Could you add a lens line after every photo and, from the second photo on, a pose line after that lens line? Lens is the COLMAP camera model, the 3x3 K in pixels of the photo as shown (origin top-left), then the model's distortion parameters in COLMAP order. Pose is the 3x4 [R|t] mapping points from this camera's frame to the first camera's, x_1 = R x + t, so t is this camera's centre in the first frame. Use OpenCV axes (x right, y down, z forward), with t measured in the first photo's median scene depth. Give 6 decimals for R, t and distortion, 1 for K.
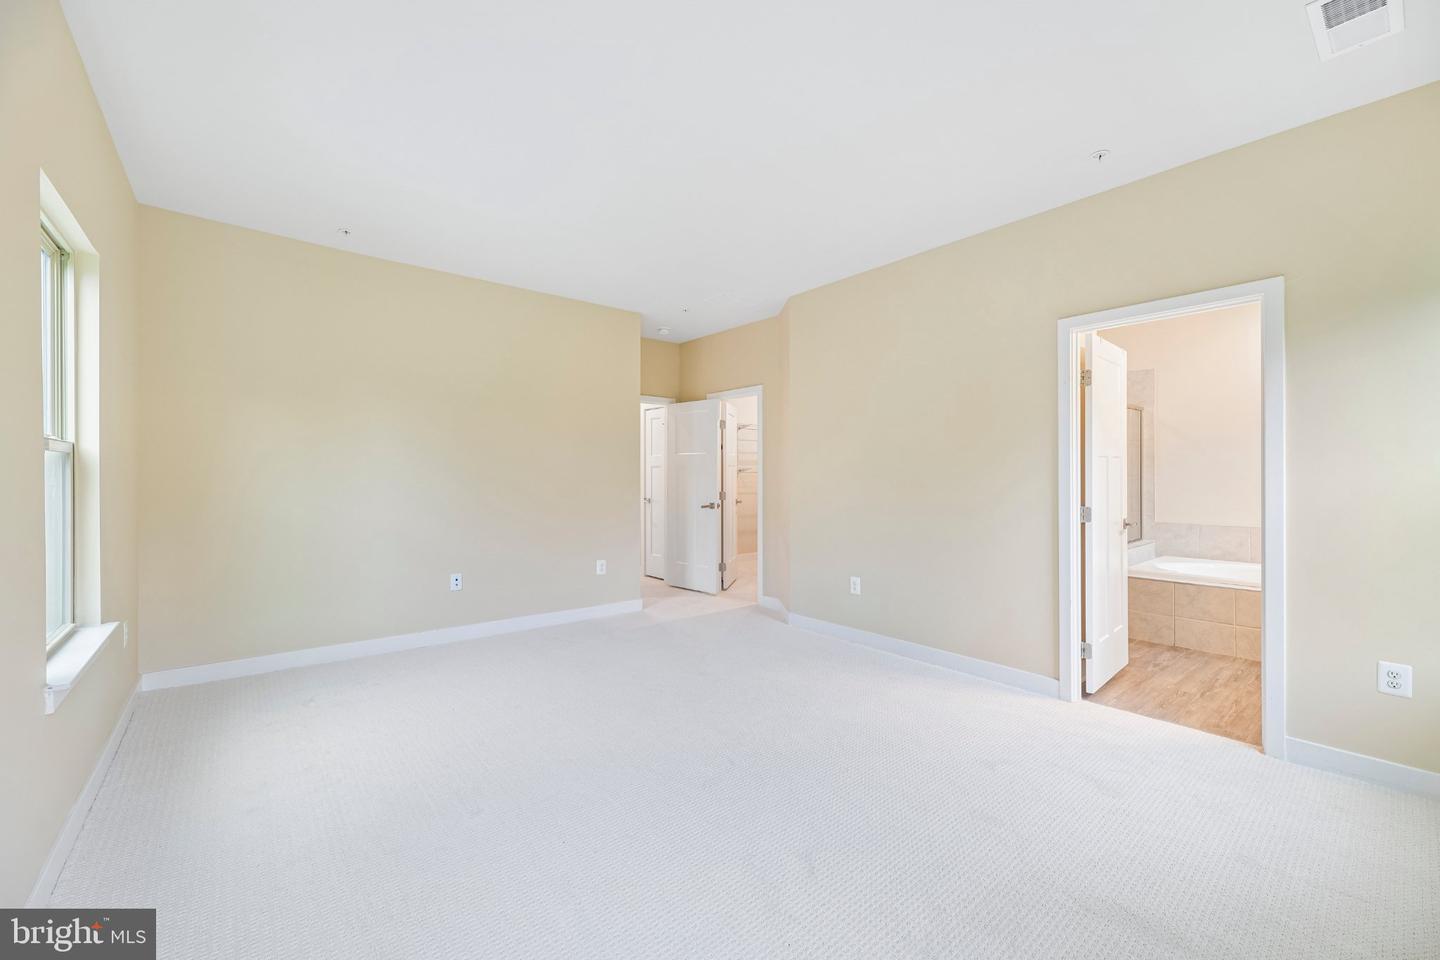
lens RADIAL K [[587.4, 0, 717.6], [0, 587.4, 478.9], [0, 0, 1]] dist [0.003499, -0.000147]
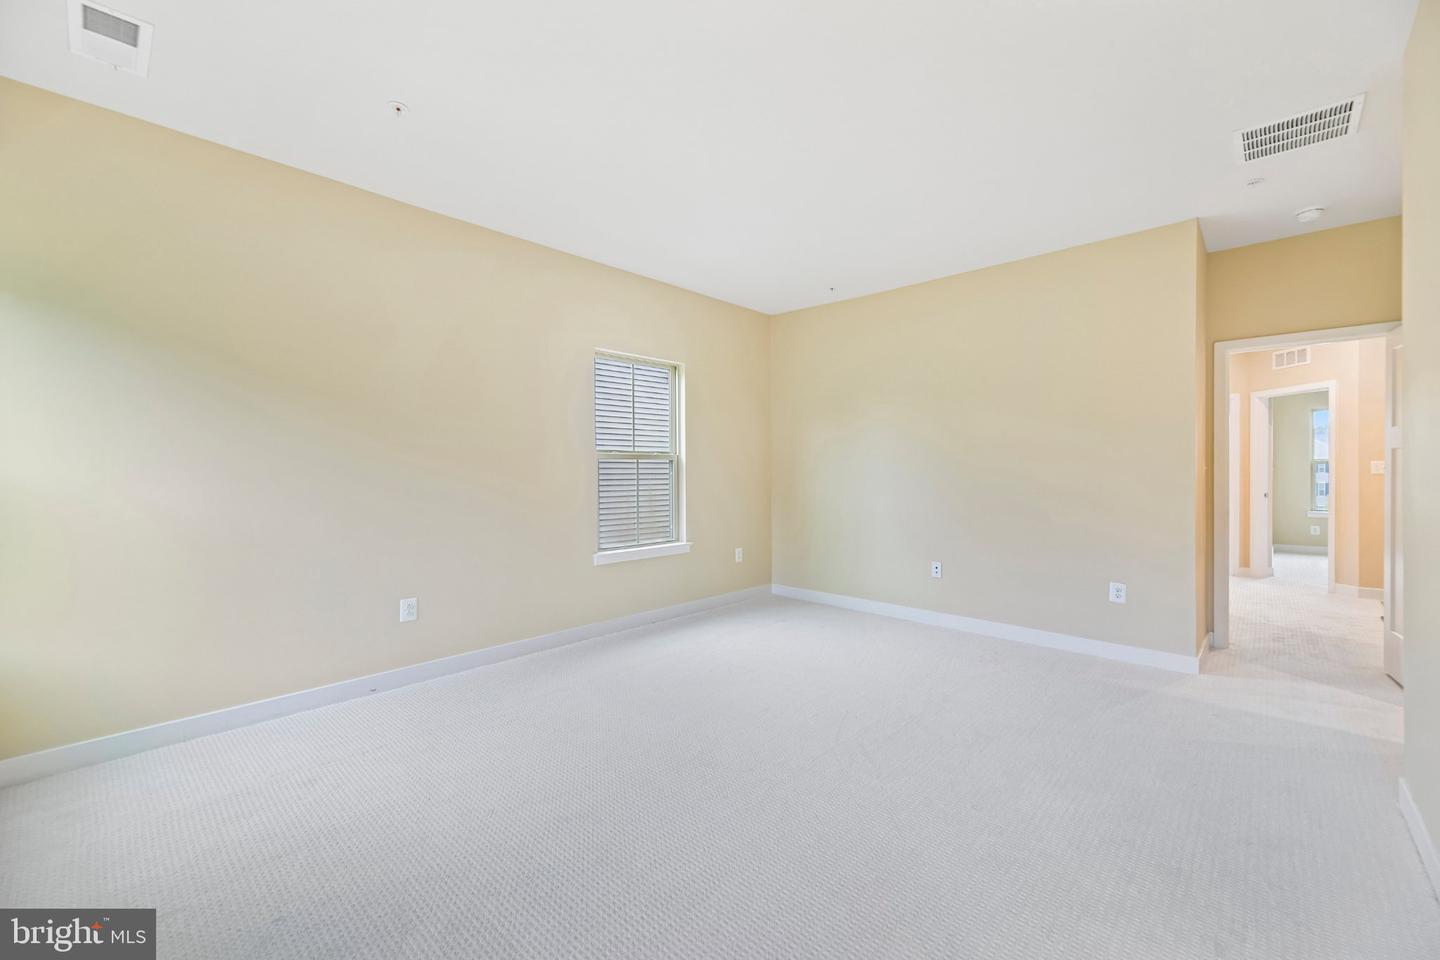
lens RADIAL K [[587.4, 0, 725.7], [0, 587.4, 474.6], [0, 0, 1]] dist [0.003499, -0.000147]
pose [[0.121073, 0.013988, -0.992545, 0.560175], [0.003773, 0.999887, 0.014551, -0.013103], [0.992636, -0.005507, 0.121006, 0.495994]]
